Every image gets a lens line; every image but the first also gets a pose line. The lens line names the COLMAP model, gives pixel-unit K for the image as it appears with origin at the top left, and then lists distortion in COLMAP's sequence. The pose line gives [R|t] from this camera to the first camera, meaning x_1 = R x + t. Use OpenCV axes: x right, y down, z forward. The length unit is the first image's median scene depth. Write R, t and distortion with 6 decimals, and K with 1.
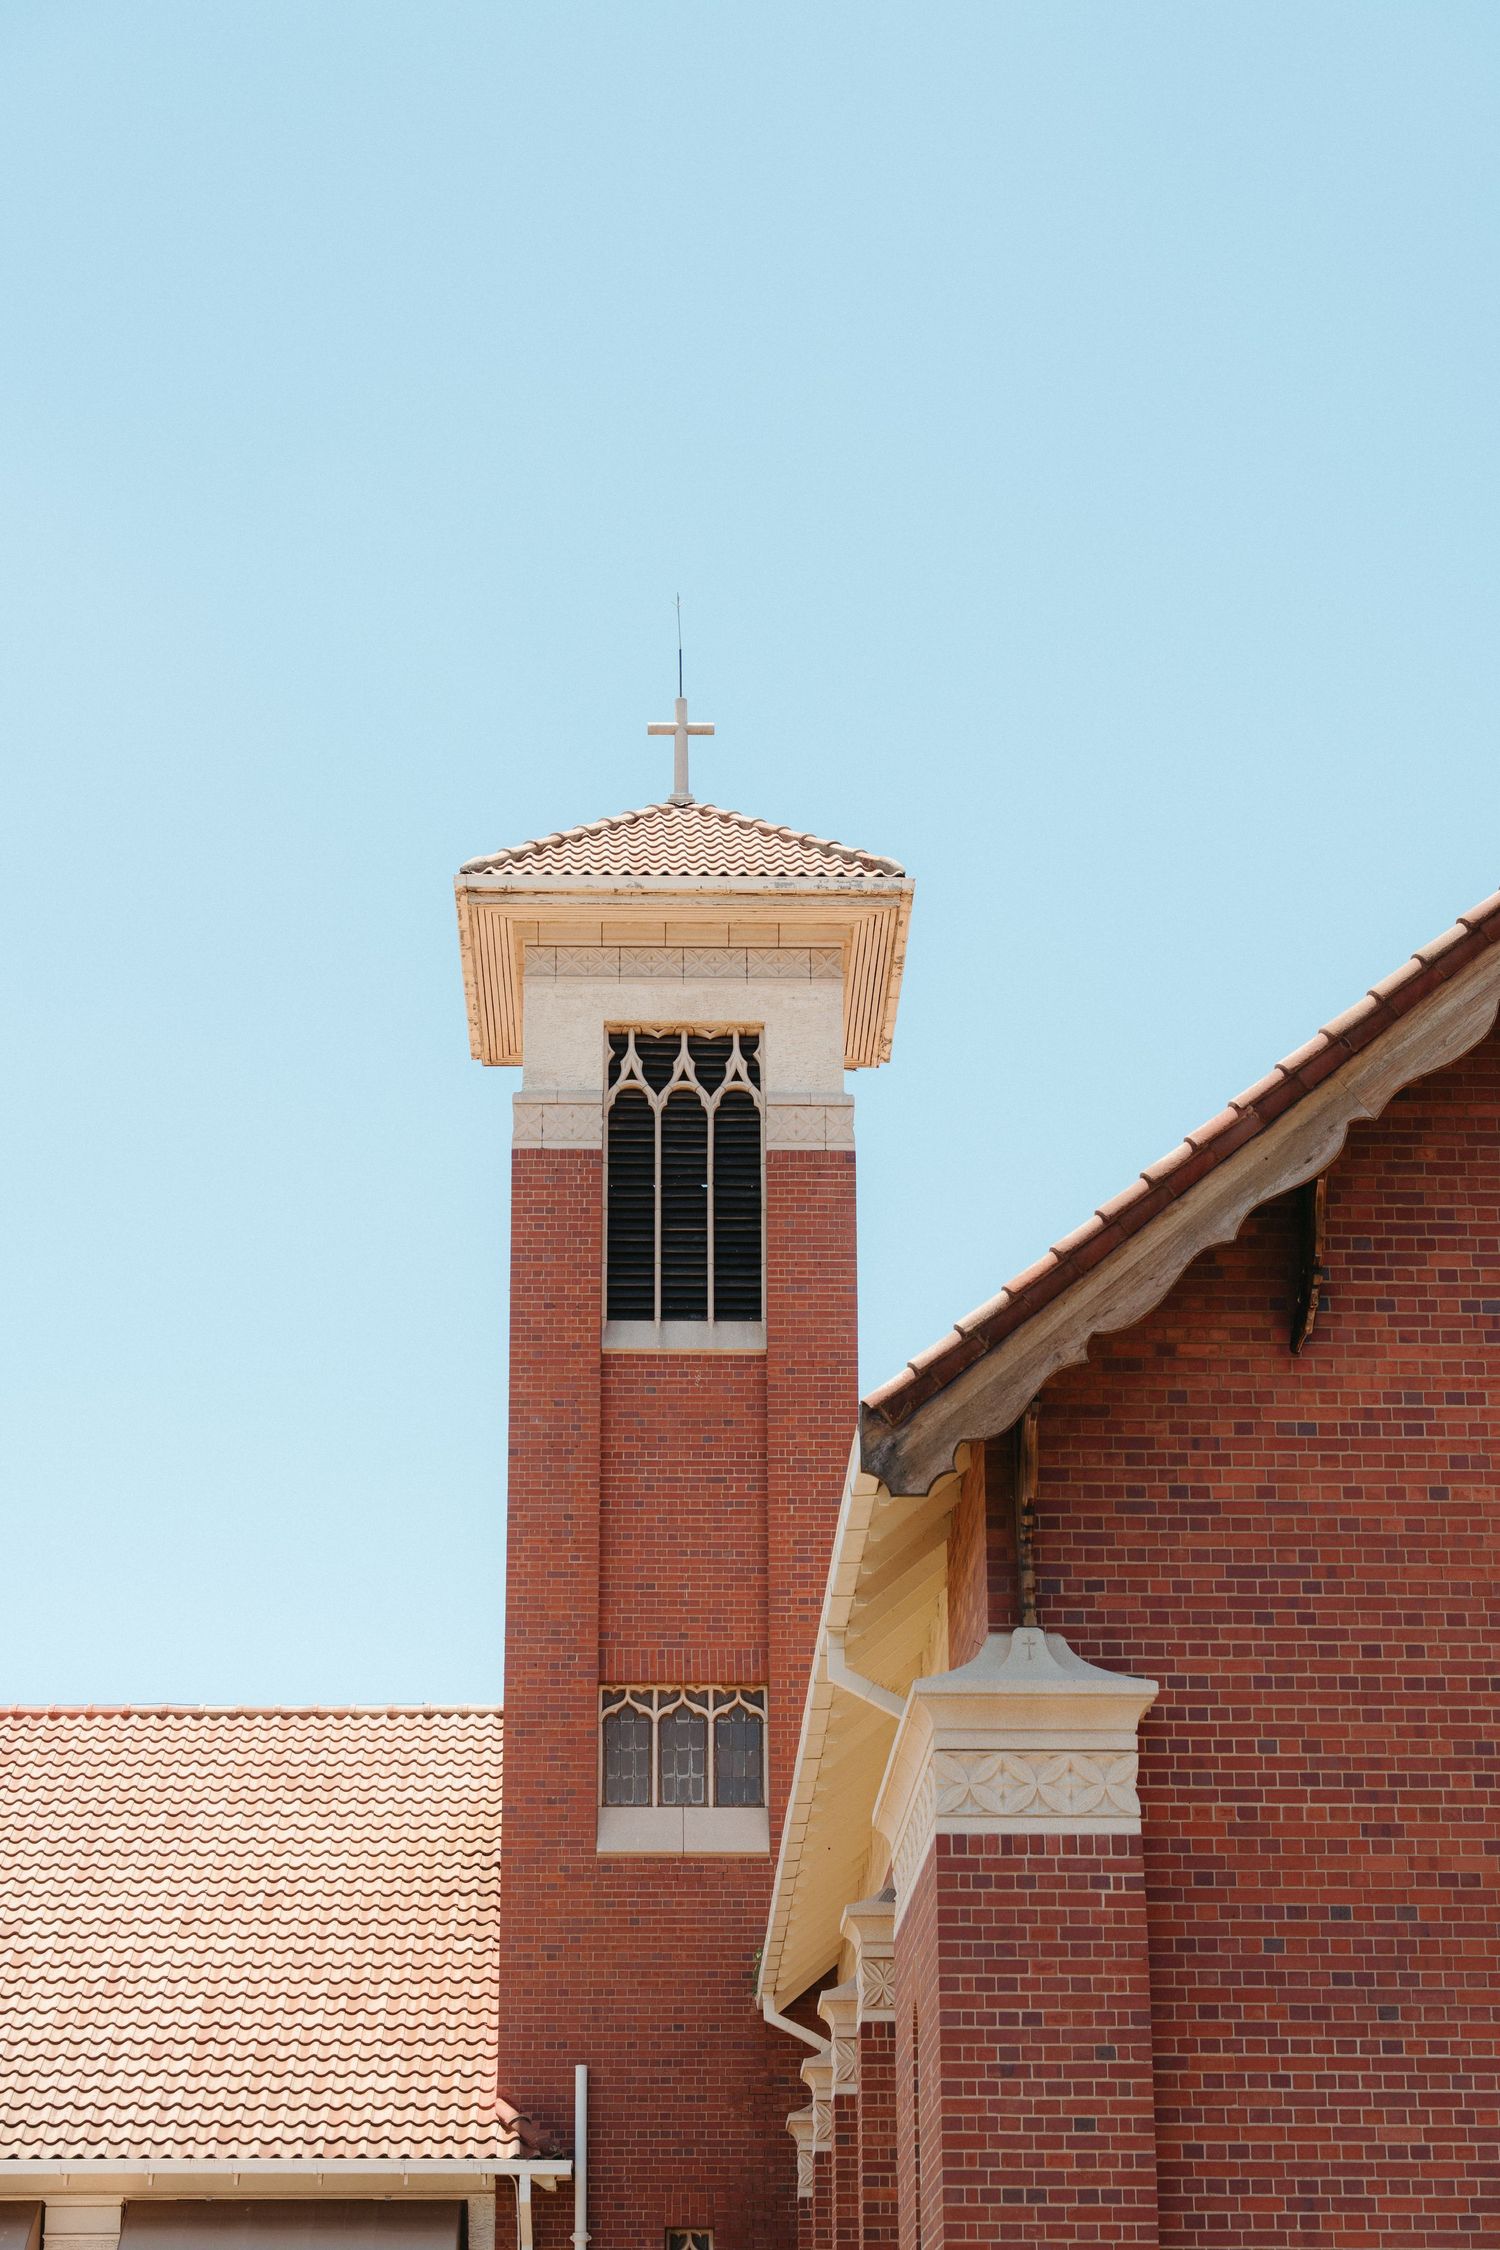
lens RADIAL K [[2665.5, 0, 750.0], [0, 2665.5, 1123.9], [0, 0, 1]] dist [0.022352, 0.000000]
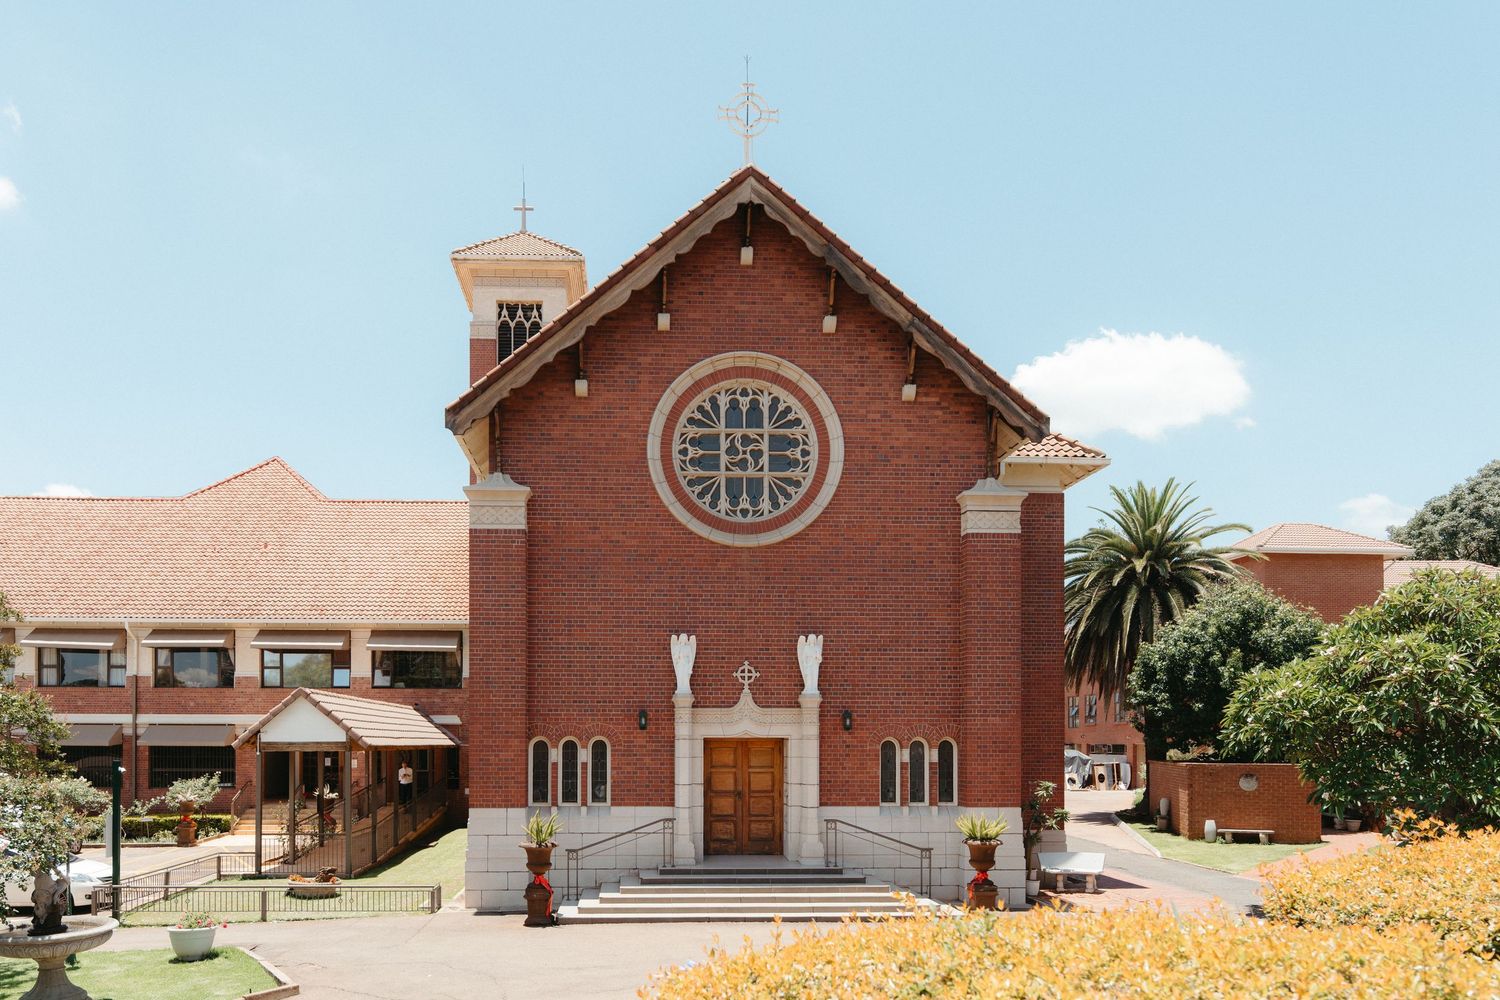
lens RADIAL K [[775.8, 0, 749.9], [0, 775.8, 502.2], [0, 0, 1]] dist [-0.000002, 0.000018]
pose [[0.999915, 0.007422, 0.010697, 0.416602], [-0.009437, 0.979191, 0.202721, 0.016075], [-0.008970, -0.202805, 0.979178, -0.014355]]
